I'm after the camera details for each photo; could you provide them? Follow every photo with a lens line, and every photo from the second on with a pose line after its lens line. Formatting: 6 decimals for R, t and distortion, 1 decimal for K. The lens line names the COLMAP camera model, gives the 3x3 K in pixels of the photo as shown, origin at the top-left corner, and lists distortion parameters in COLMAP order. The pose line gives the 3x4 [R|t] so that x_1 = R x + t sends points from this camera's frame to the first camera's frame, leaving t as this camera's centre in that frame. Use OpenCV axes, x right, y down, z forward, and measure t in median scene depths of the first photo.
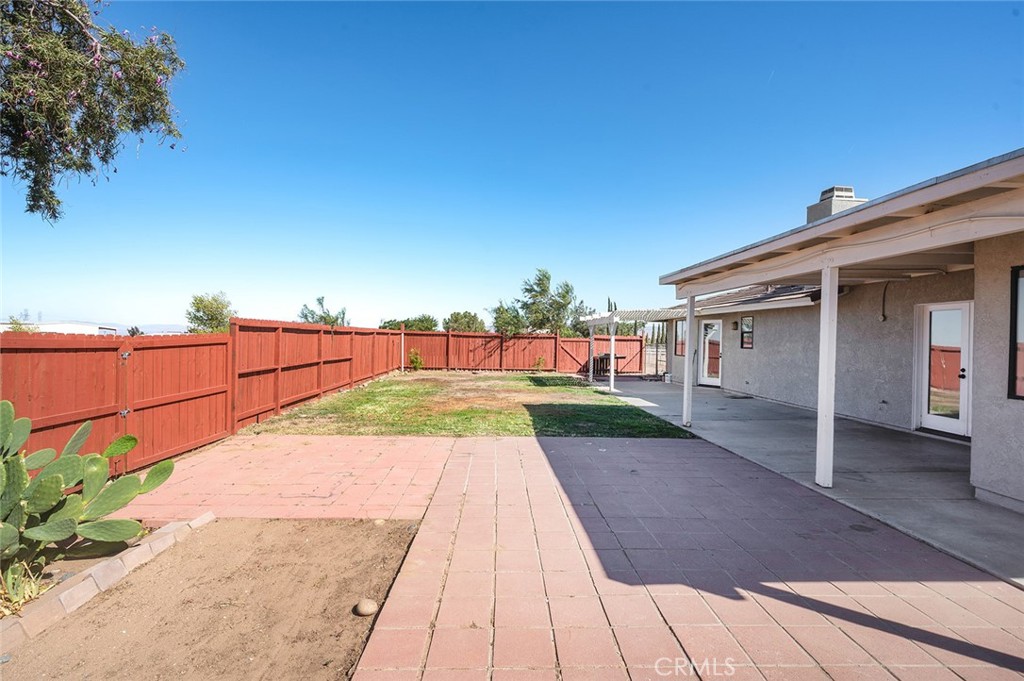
lens RADIAL K [[482.0, 0, 518.5], [0, 482.0, 337.9], [0, 0, 1]] dist [0.019507, 0.000177]
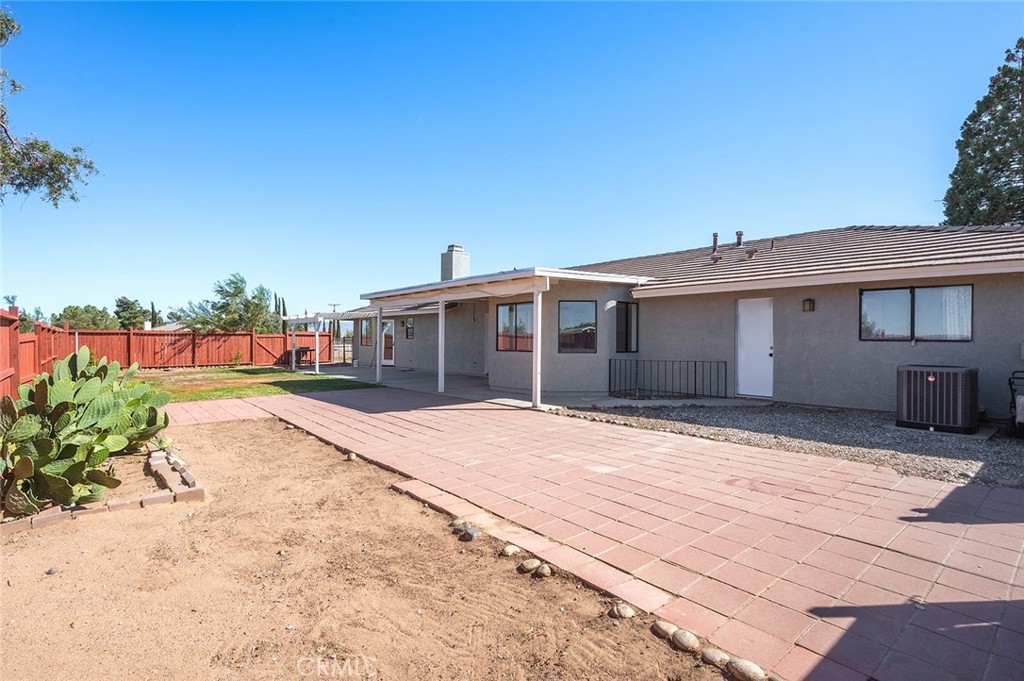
lens RADIAL K [[482.0, 0, 516.0], [0, 482.0, 337.8], [0, 0, 1]] dist [0.019507, 0.000177]
pose [[0.791323, -0.022193, 0.610996, -0.133997], [0.017160, 0.999753, 0.014088, 0.002053], [-0.611158, -0.000663, 0.791508, -0.281732]]
